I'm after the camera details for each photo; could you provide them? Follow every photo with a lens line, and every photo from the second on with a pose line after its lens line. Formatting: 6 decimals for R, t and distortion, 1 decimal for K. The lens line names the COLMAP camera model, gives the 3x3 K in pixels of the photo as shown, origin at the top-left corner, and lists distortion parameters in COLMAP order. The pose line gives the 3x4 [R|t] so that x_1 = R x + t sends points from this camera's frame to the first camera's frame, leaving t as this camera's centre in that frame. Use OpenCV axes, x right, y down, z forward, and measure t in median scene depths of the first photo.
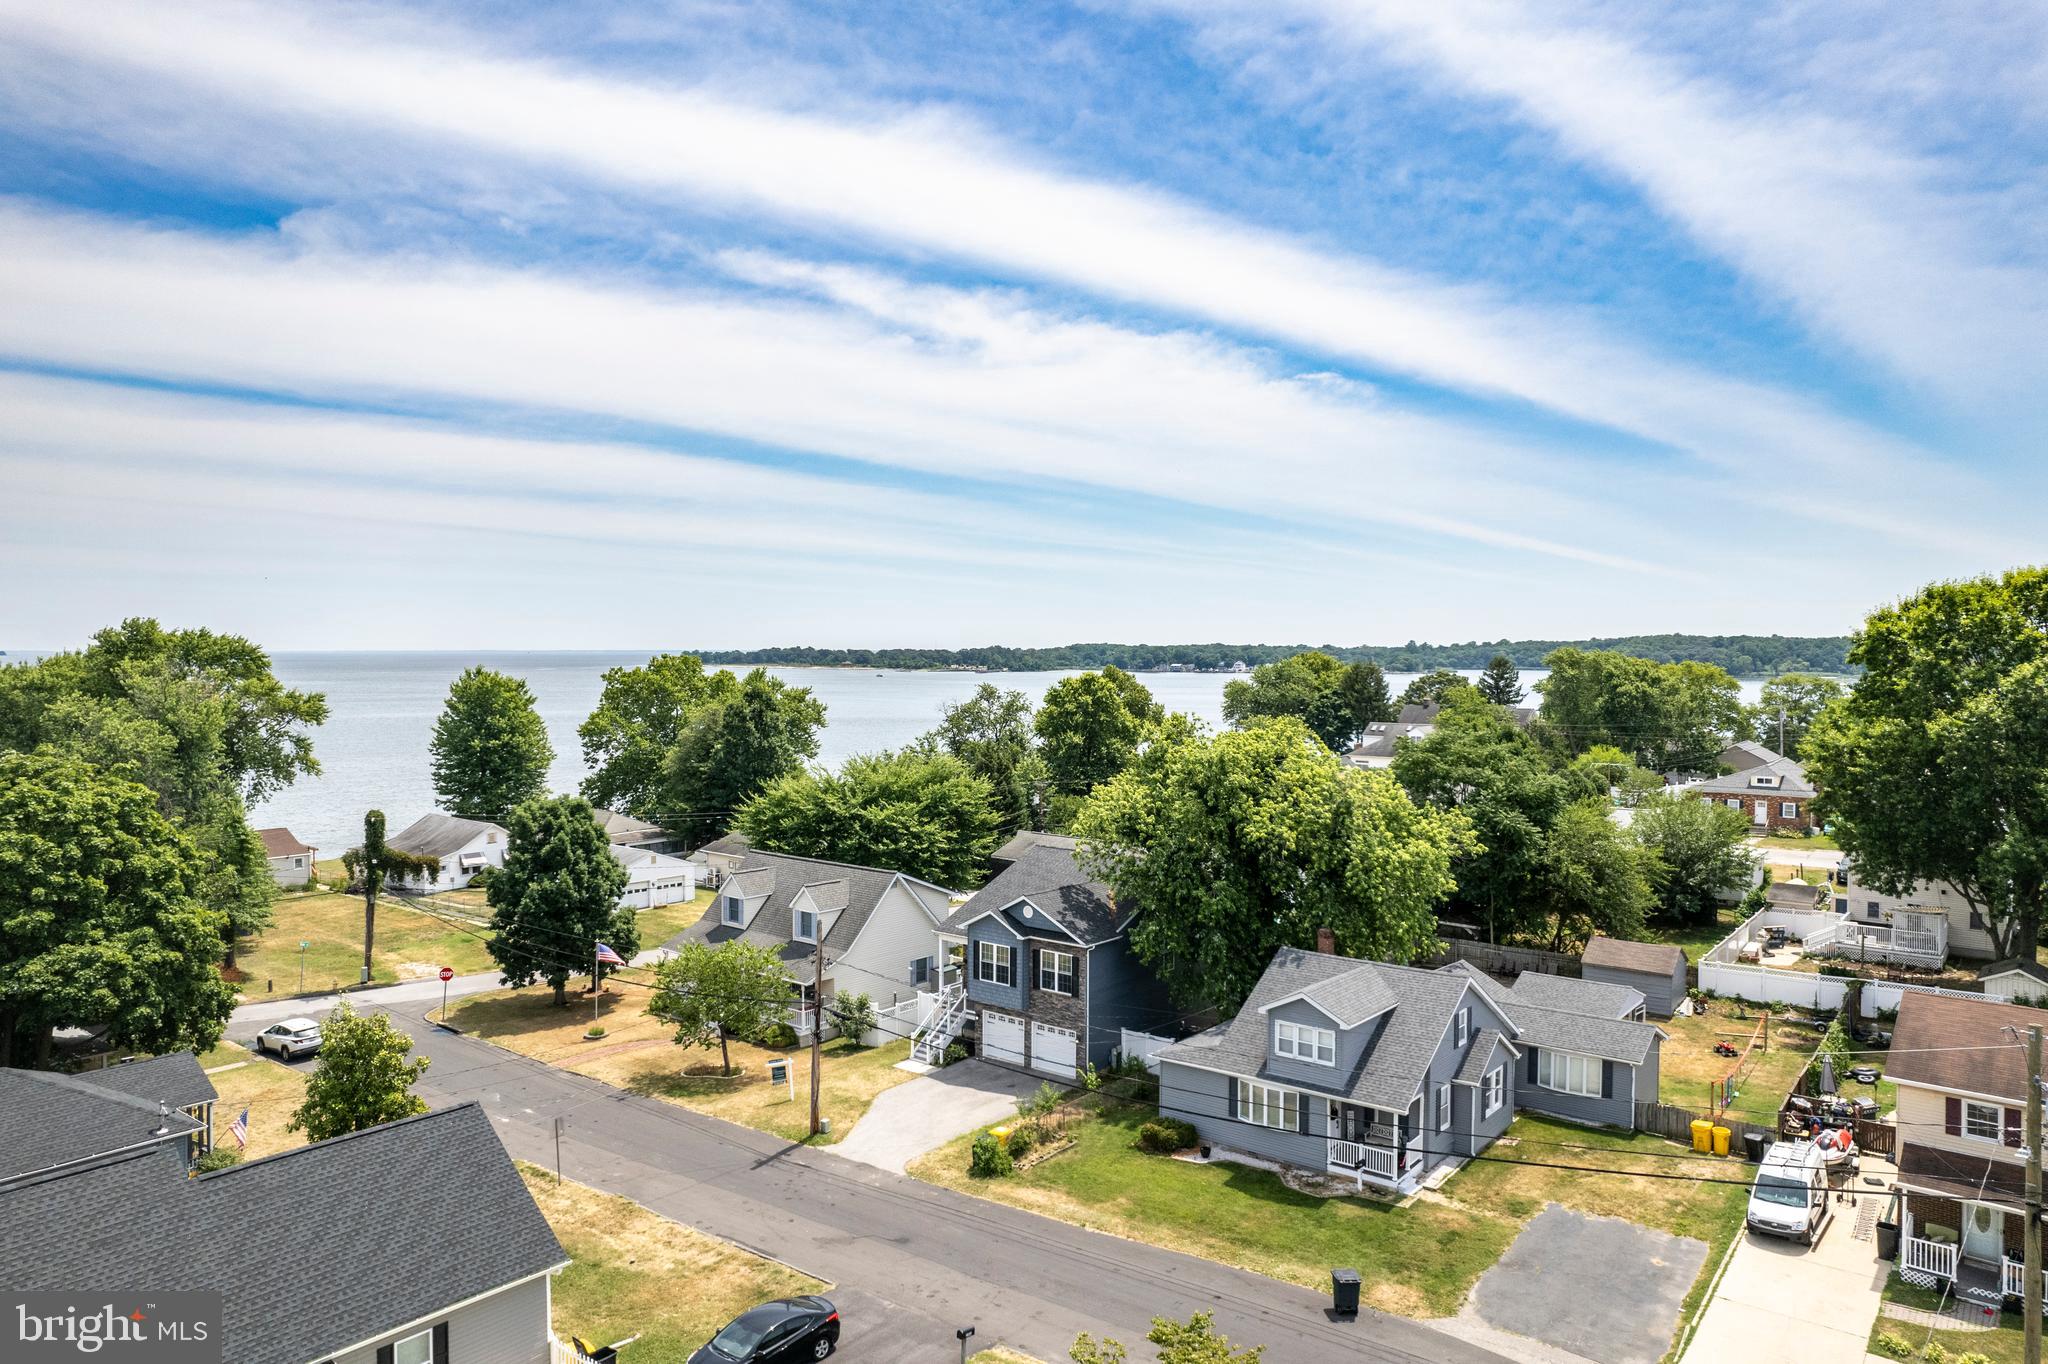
lens RADIAL K [[1330.1, 0, 1024.0], [0, 1330.1, 682.0], [0, 0, 1]] dist [-0.076937, 0.068631]
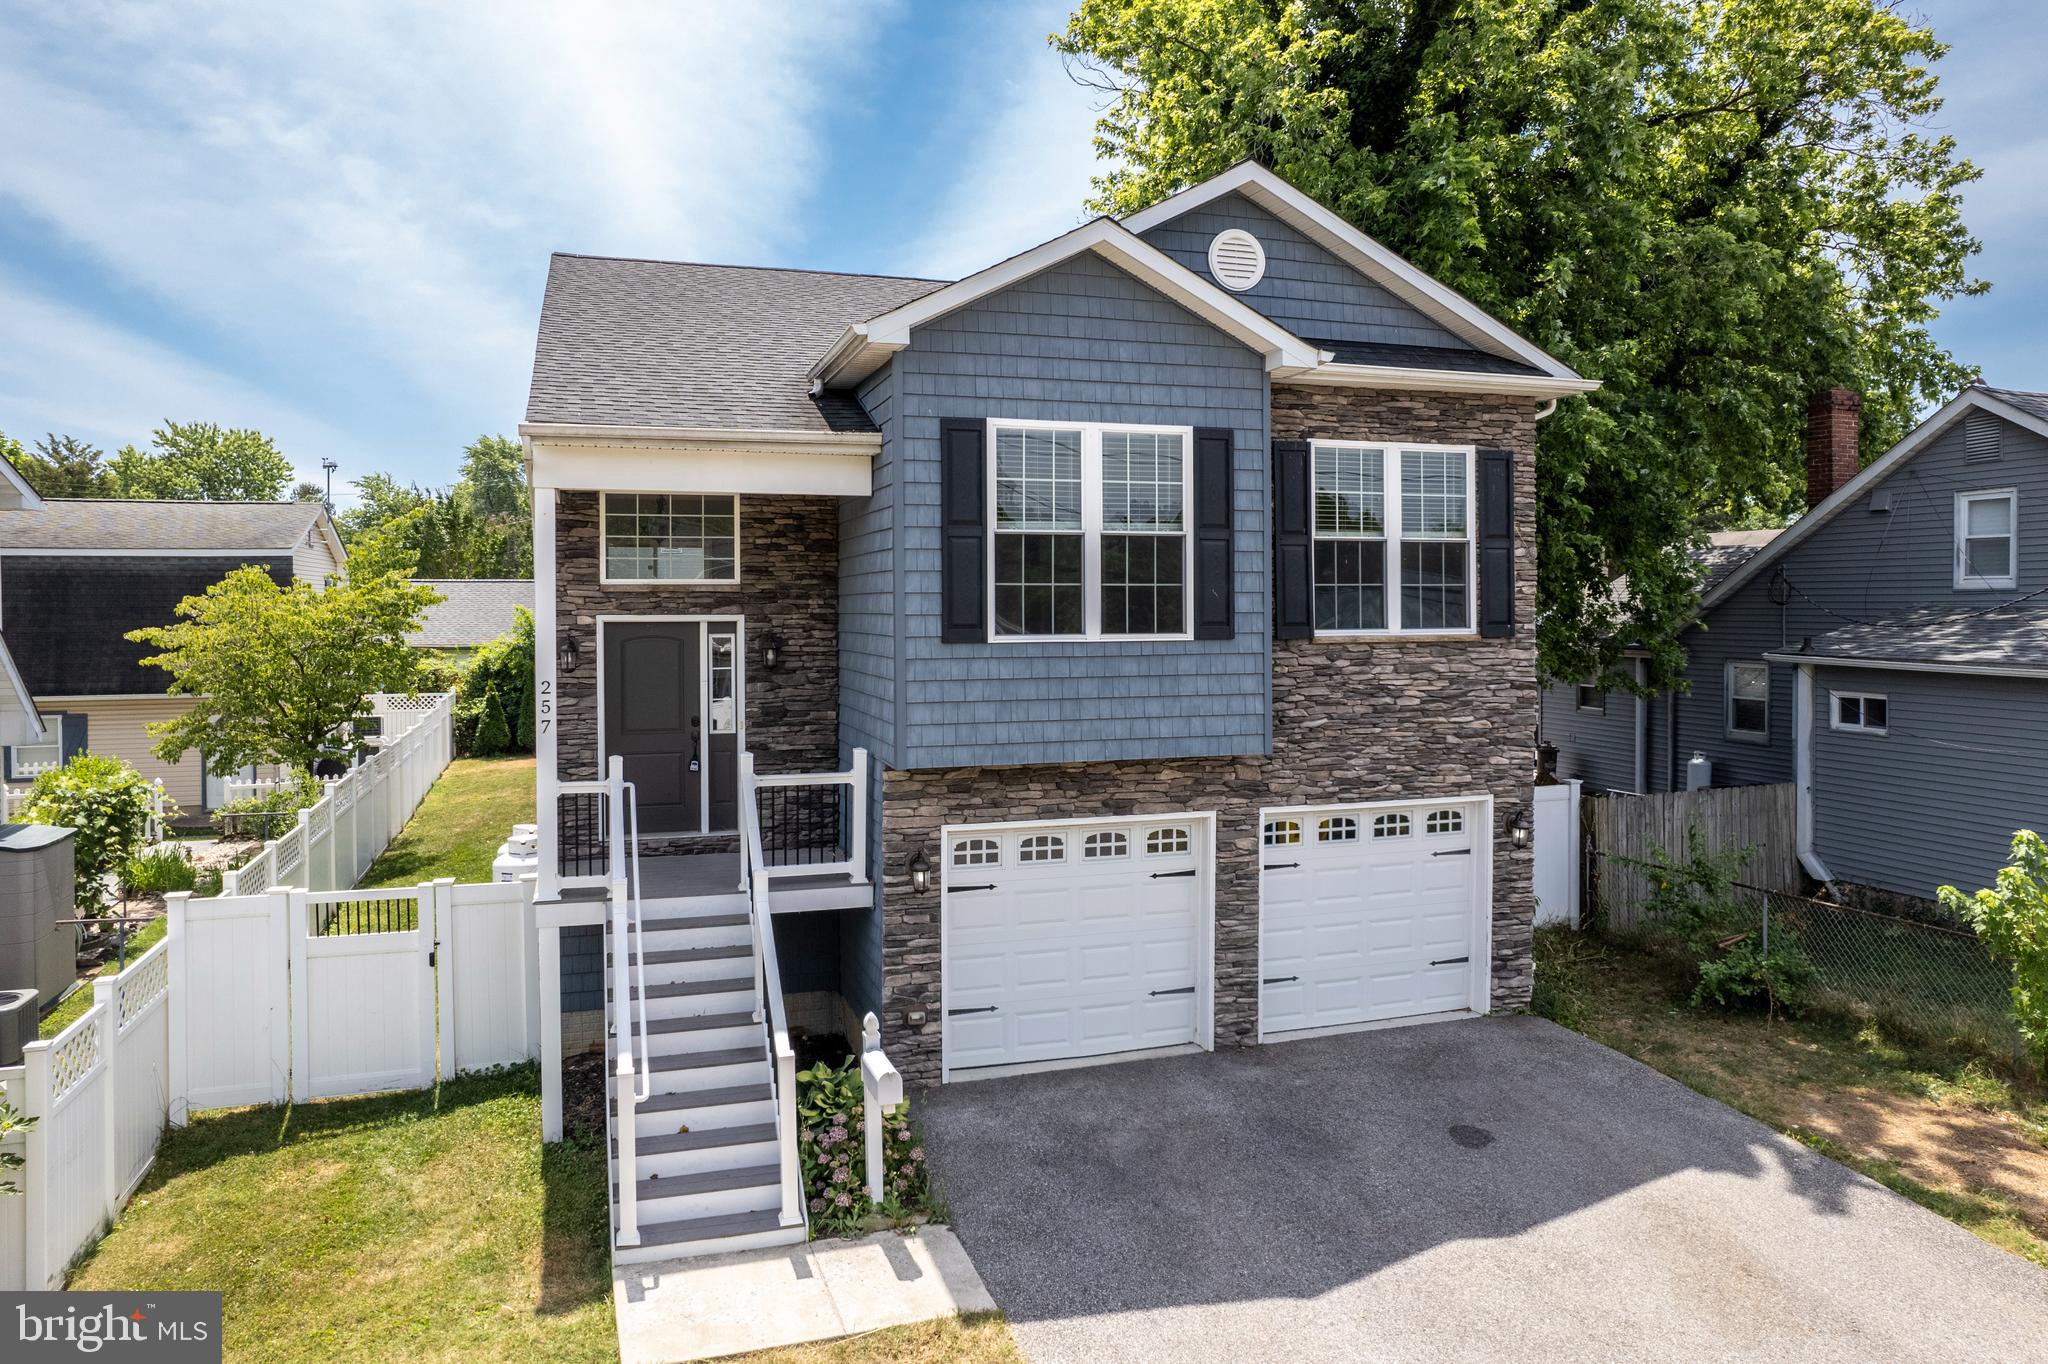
lens RADIAL K [[1354.4, 0, 1027.4], [0, 1354.4, 637.6], [0, 0, 1]] dist [-0.067104, 0.061077]
pose [[0.532951, -0.023714, 0.845814, -0.160838], [0.024586, 0.999619, 0.012535, 0.196514], [-0.845789, 0.014115, 0.533331, 0.796962]]
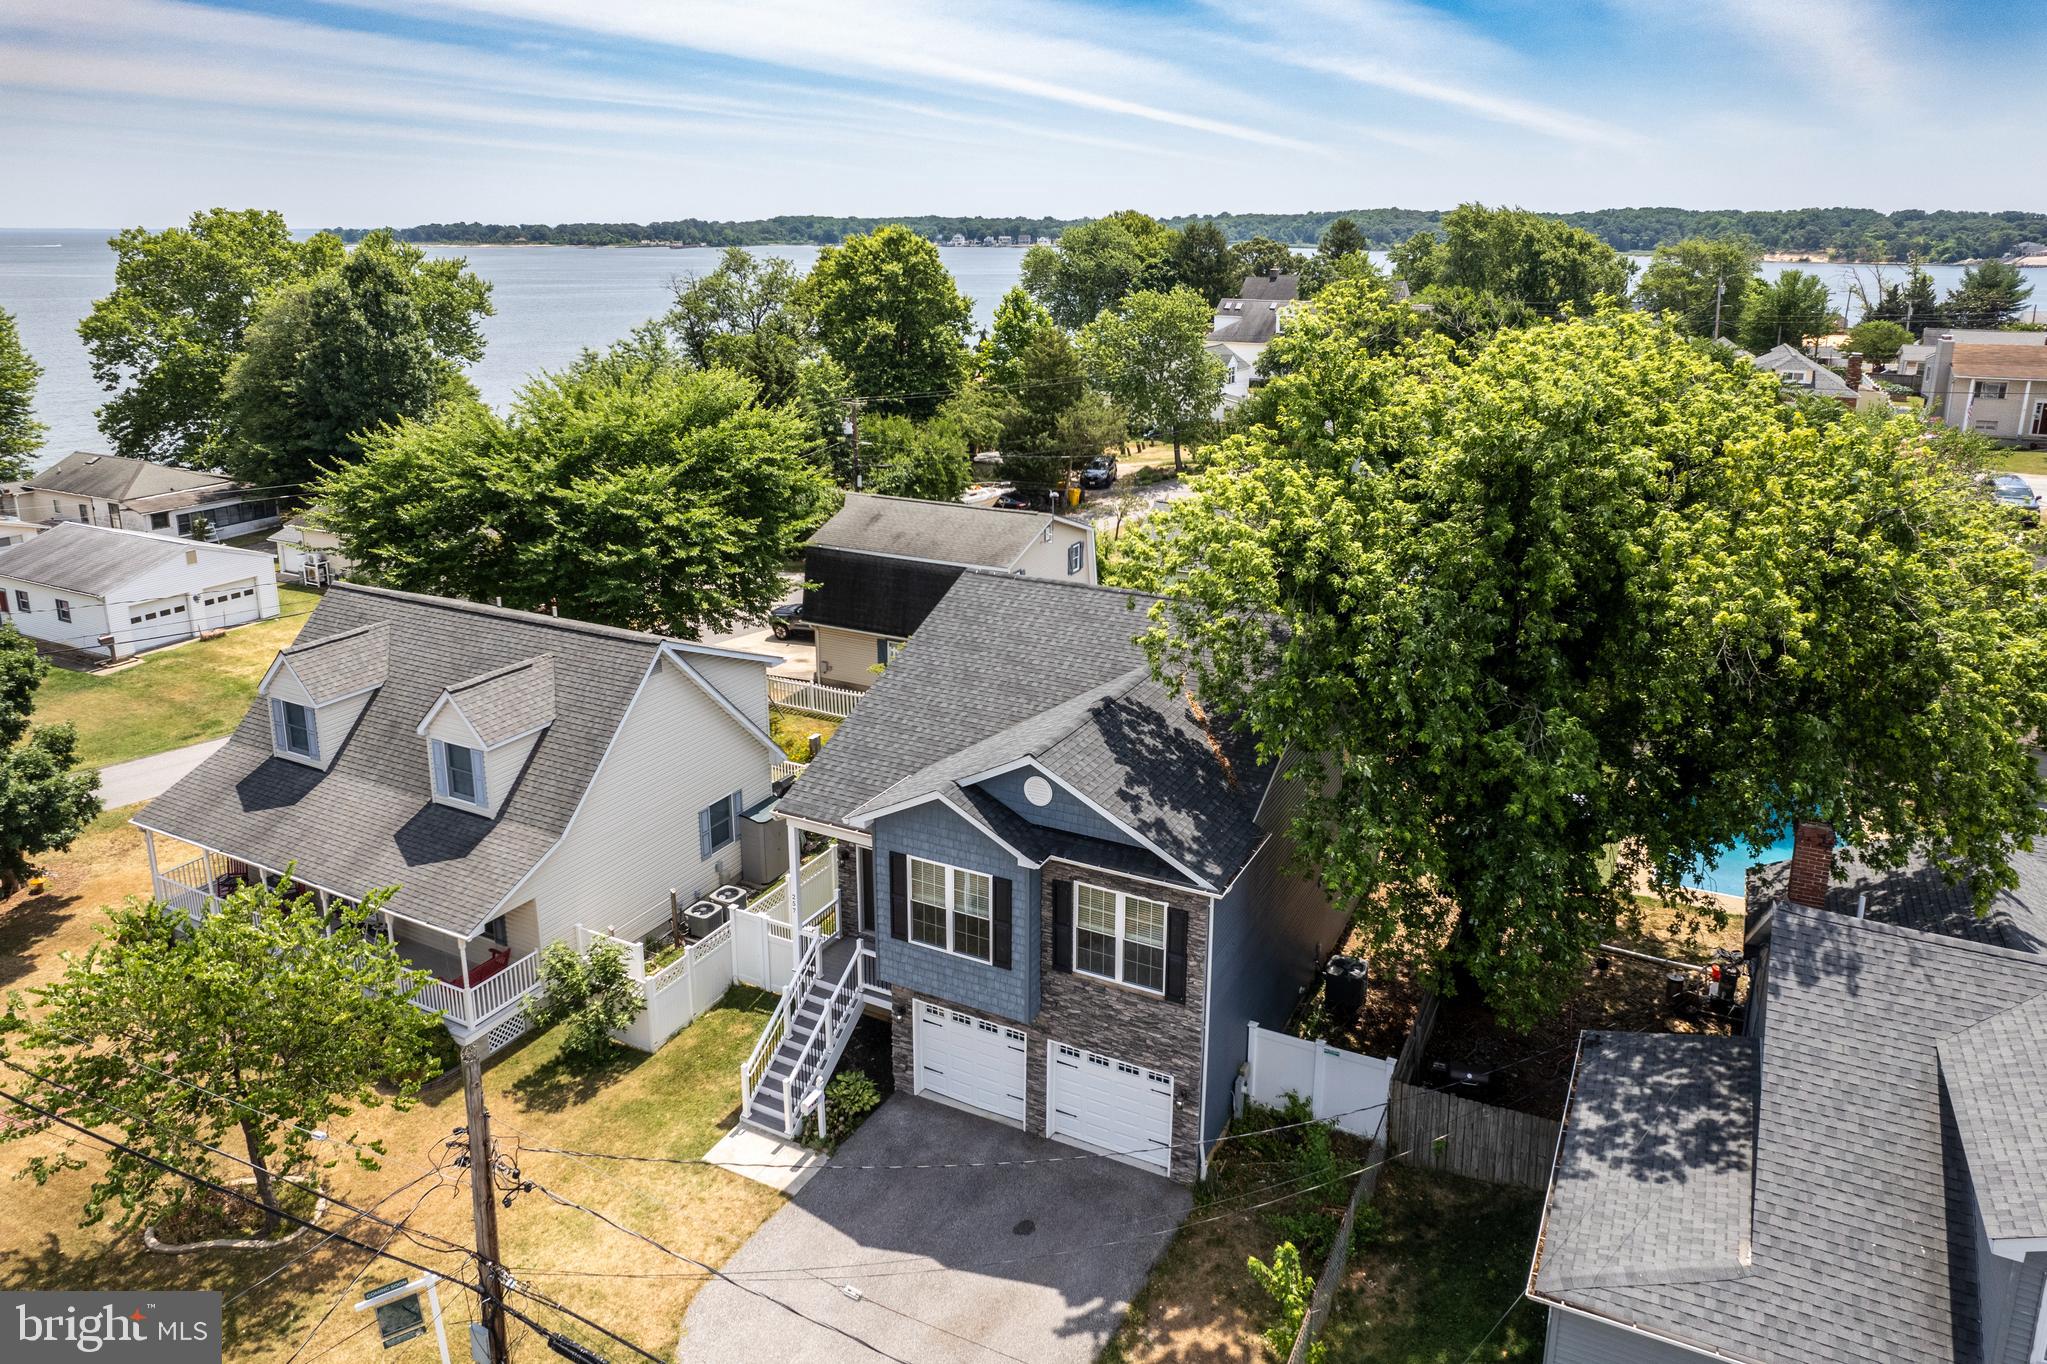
lens RADIAL K [[1374.3, 0, 1022.1], [0, 1374.3, 552.4], [0, 0, 1]] dist [-0.073282, 0.065263]
pose [[0.977251, -0.049390, 0.206253, -0.071113], [0.005091, 0.977689, 0.209996, 0.016079], [-0.212023, -0.204169, 0.955699, 0.542520]]
